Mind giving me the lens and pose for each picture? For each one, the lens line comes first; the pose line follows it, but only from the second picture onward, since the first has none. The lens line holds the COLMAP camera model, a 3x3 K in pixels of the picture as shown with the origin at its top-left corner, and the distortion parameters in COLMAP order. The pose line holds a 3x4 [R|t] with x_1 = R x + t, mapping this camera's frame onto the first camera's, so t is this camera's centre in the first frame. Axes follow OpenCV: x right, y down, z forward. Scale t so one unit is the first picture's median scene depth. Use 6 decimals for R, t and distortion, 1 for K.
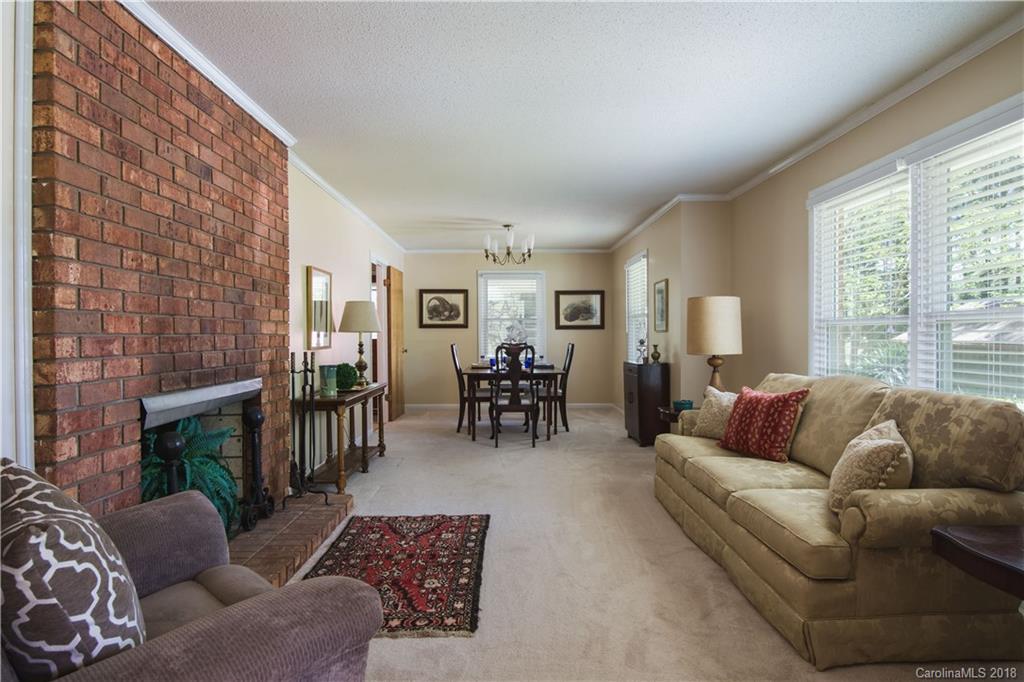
lens RADIAL K [[567.7, 0, 511.4], [0, 567.7, 337.1], [0, 0, 1]] dist [-0.024547, -0.000229]
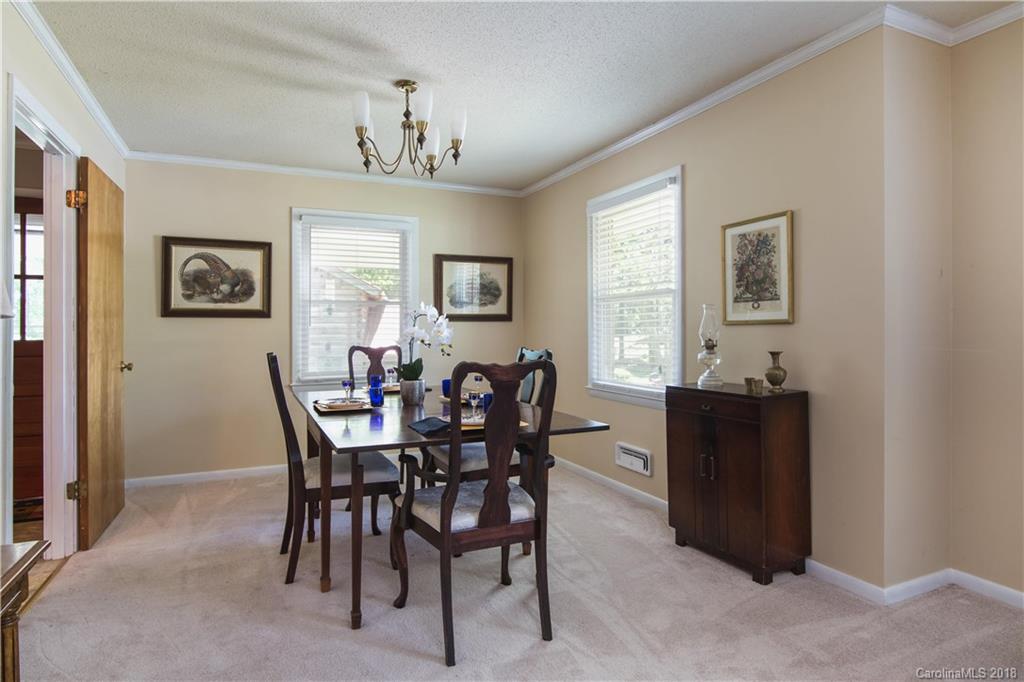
lens RADIAL K [[567.7, 0, 514.4], [0, 567.7, 338.0], [0, 0, 1]] dist [-0.024547, -0.000229]
pose [[0.913784, 0.004008, 0.406181, -0.124625], [-0.002976, 0.999991, -0.003171, 0.004696], [-0.406190, 0.001689, 0.913787, 0.668326]]
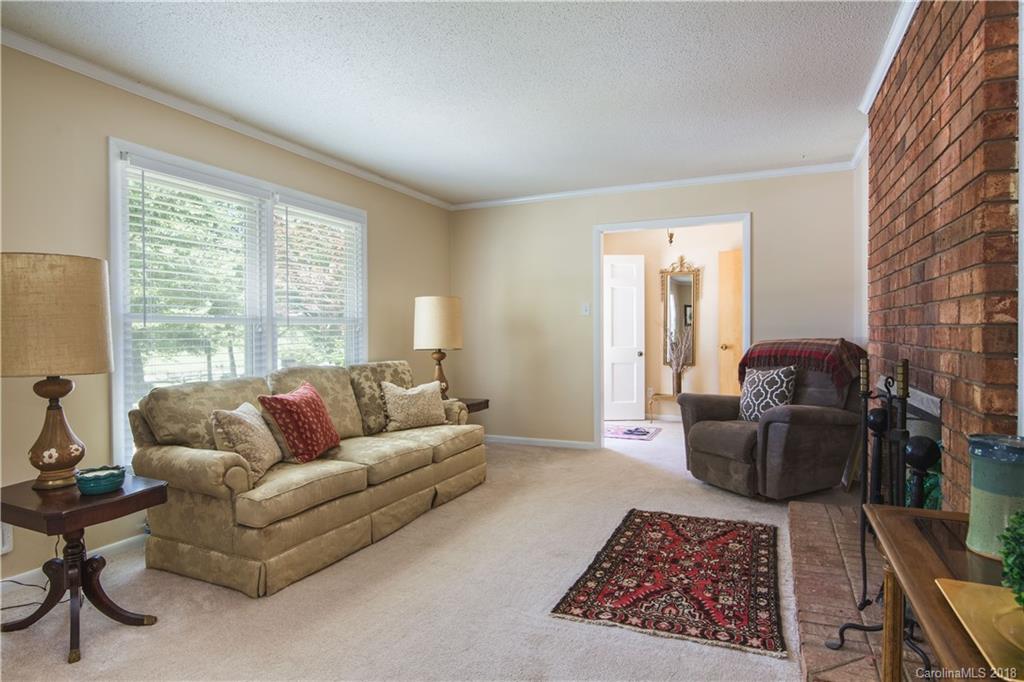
lens RADIAL K [[567.7, 0, 513.3], [0, 567.7, 337.2], [0, 0, 1]] dist [-0.024547, -0.000229]
pose [[-0.908458, 0.003010, 0.417966, -0.265757], [0.009647, 0.999859, 0.013768, -0.004426], [-0.417865, 0.016540, -0.908358, 1.589940]]
